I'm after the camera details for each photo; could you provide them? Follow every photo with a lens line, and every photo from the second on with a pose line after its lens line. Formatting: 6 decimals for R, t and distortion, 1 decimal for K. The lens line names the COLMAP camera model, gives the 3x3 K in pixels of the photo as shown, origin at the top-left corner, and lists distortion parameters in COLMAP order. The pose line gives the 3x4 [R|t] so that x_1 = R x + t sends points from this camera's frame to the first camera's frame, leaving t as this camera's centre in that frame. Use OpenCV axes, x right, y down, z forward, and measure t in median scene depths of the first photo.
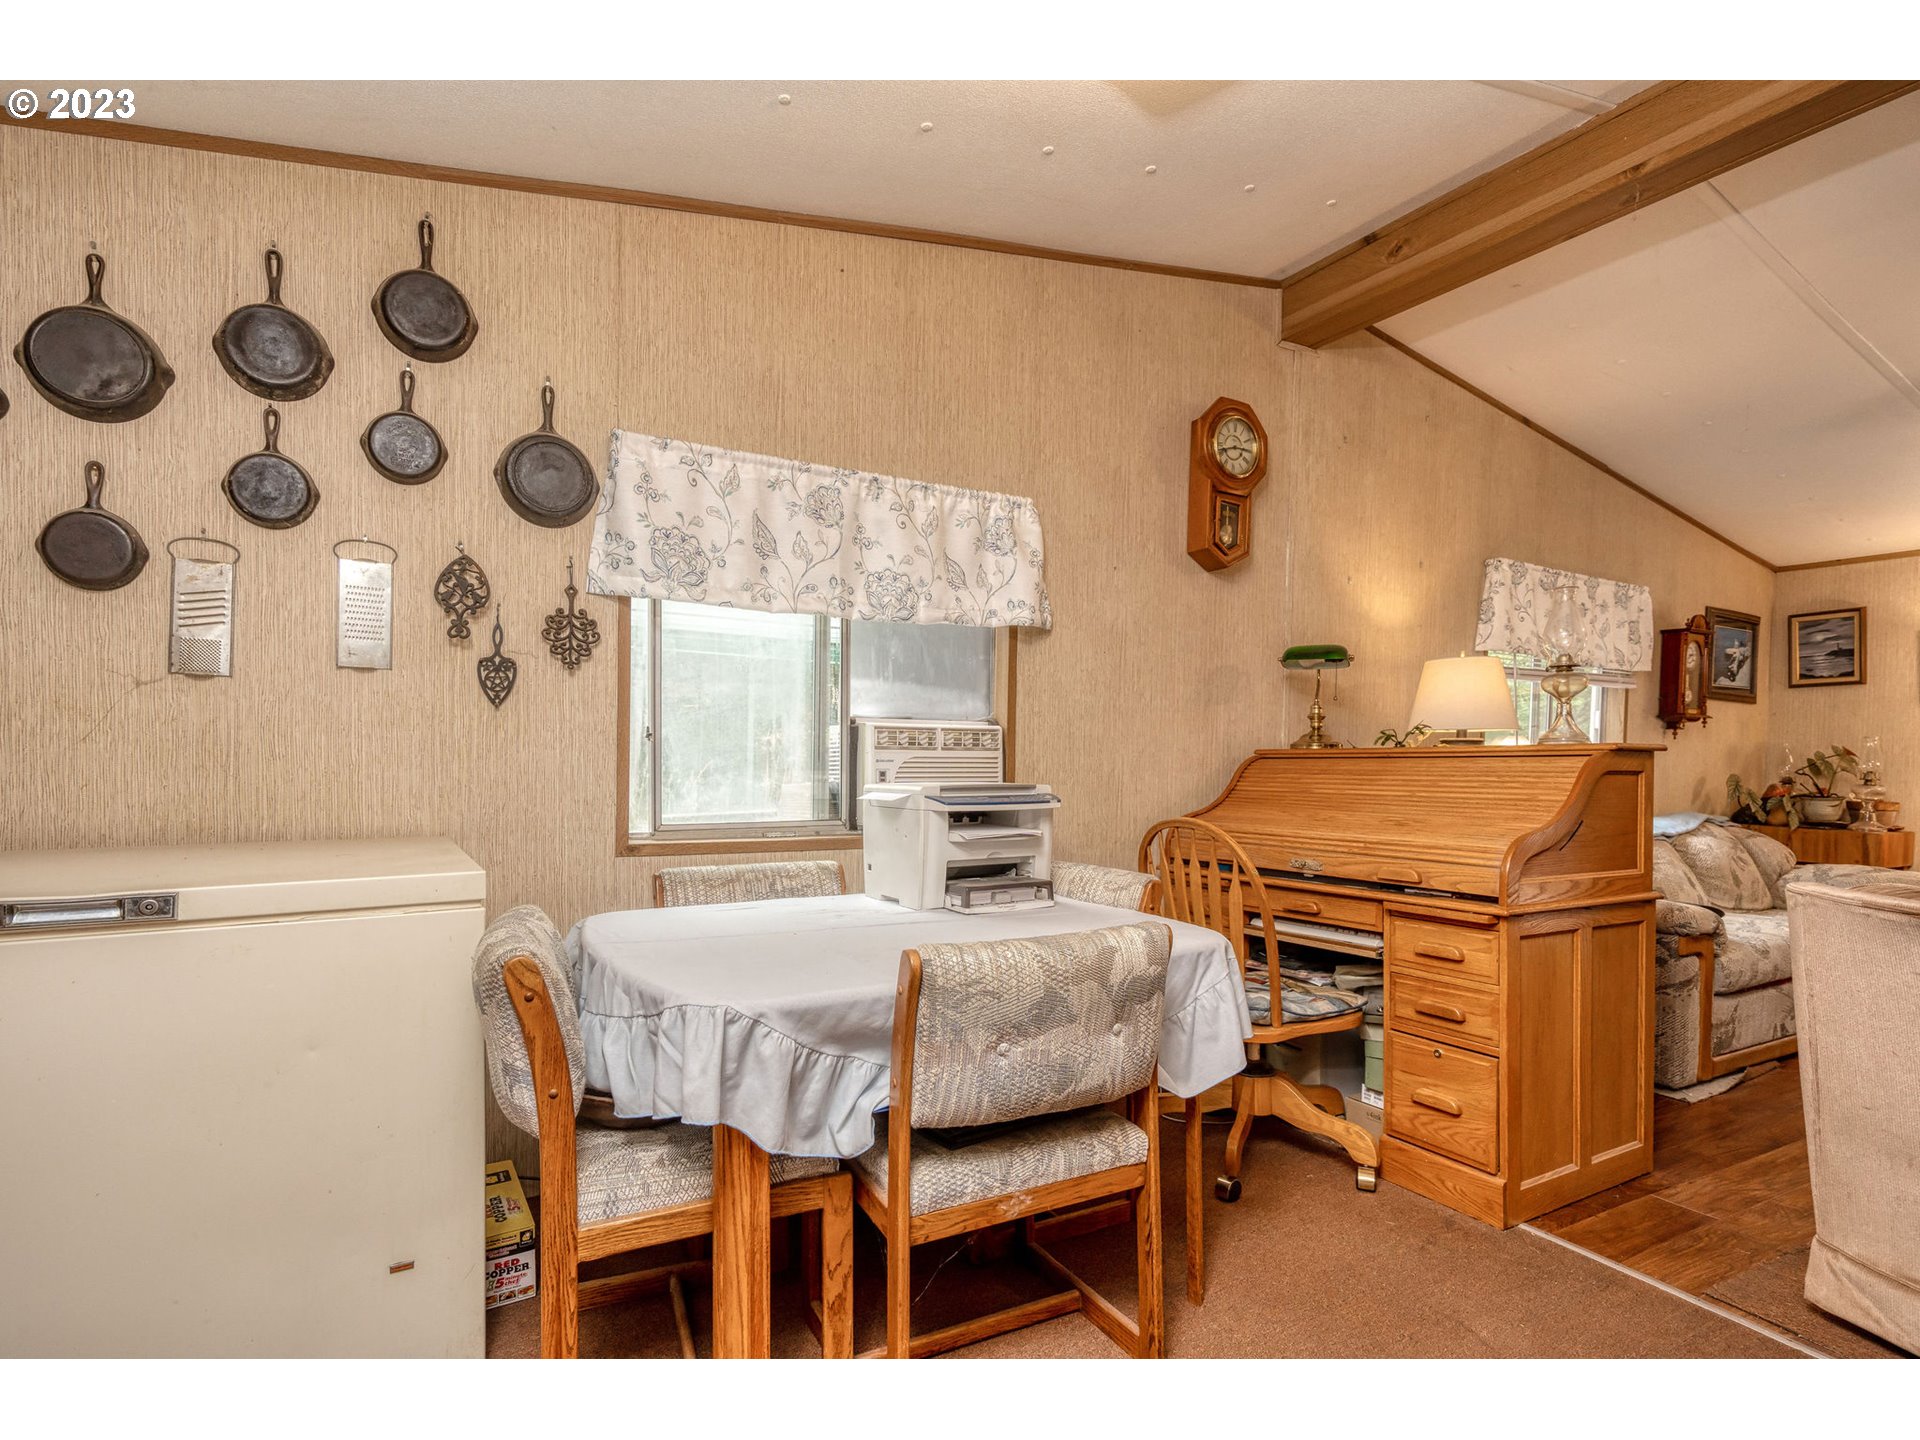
lens RADIAL K [[968.5, 0, 958.1], [0, 968.5, 775.5], [0, 0, 1]] dist [0.001613, 0.000492]
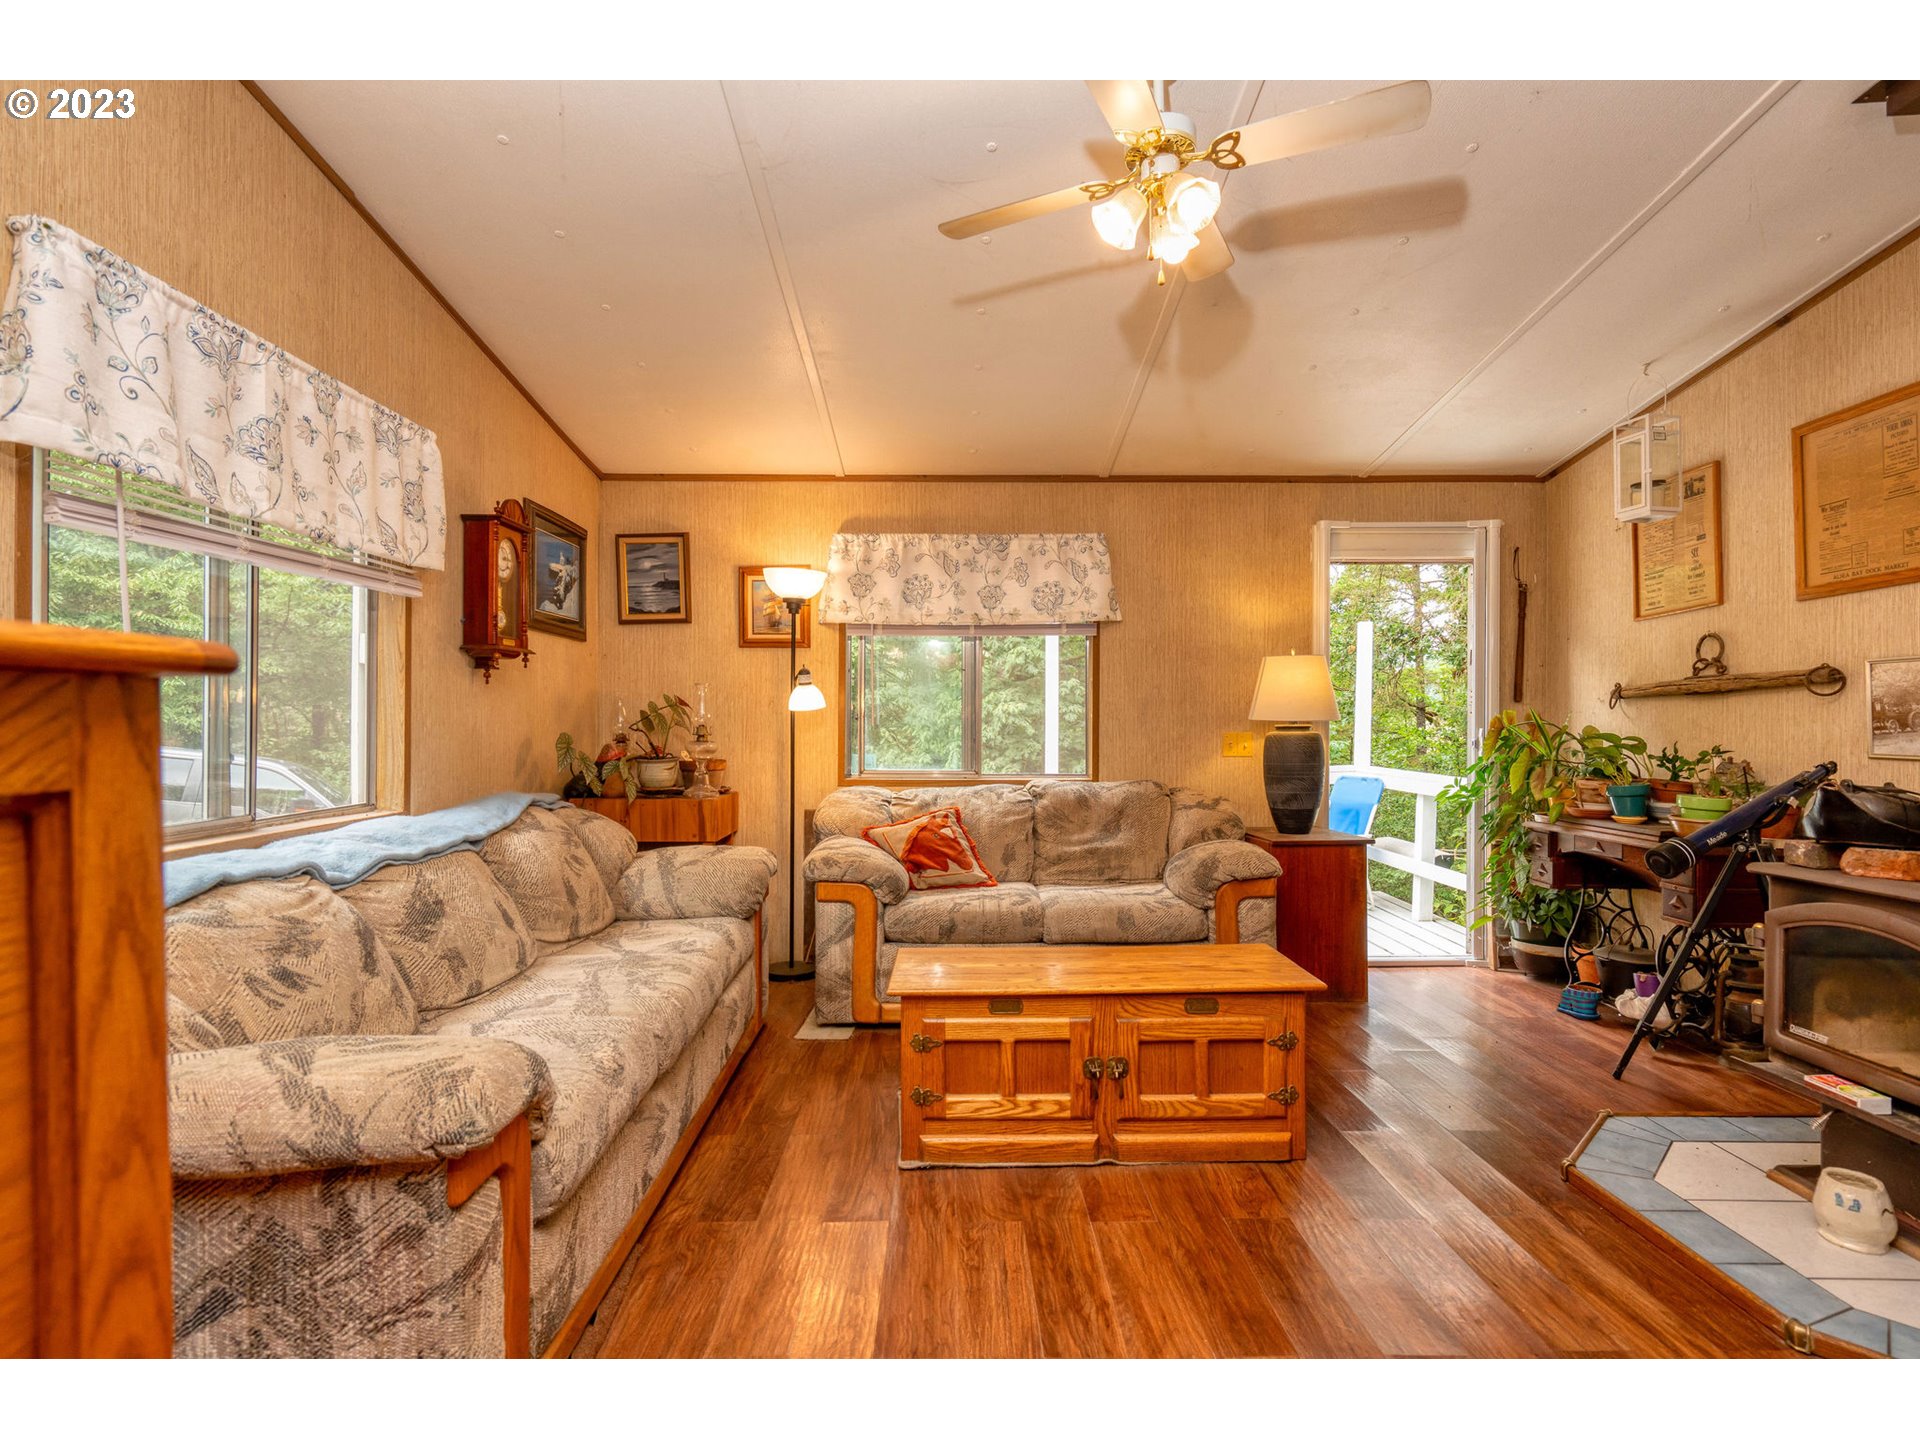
lens RADIAL K [[953.0, 0, 952.9], [0, 953.0, 713.6], [0, 0, 1]] dist [0.004401, 0.001068]
pose [[0.491890, -0.014542, 0.870536, 0.323377], [0.032641, 0.999466, -0.001748, -0.005312], [-0.870045, 0.029275, 0.492102, 0.396966]]
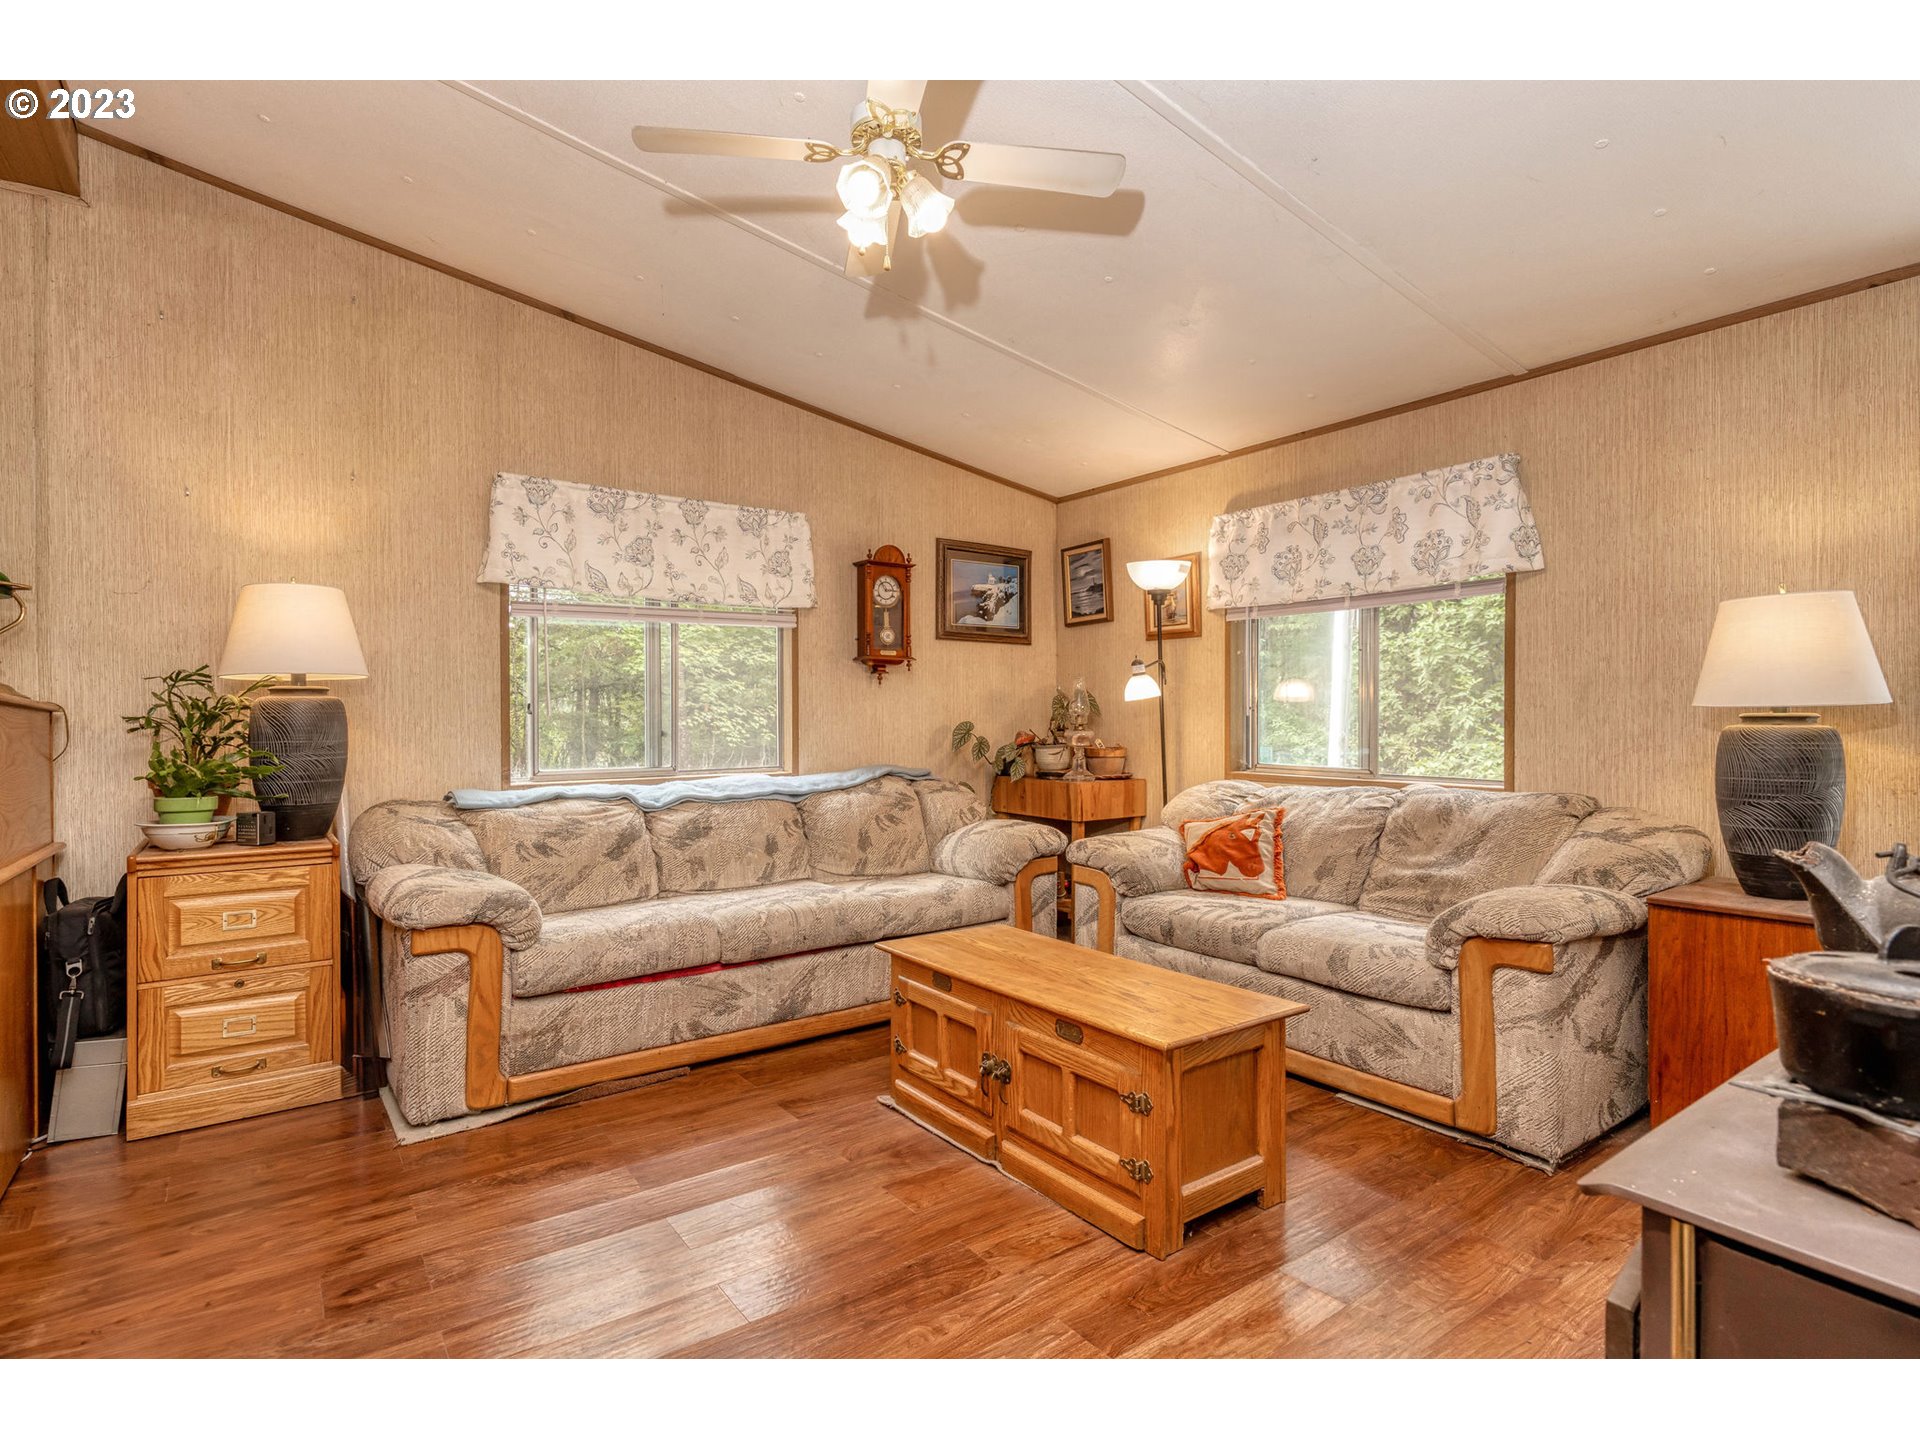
lens RADIAL K [[953.0, 0, 952.9], [0, 953.0, 713.6], [0, 0, 1]] dist [0.004401, 0.001068]
pose [[0.994029, -0.023104, 0.106640, 0.701536], [0.025836, 0.999371, -0.024306, 0.012867], [-0.106011, 0.026916, 0.994001, 0.114744]]
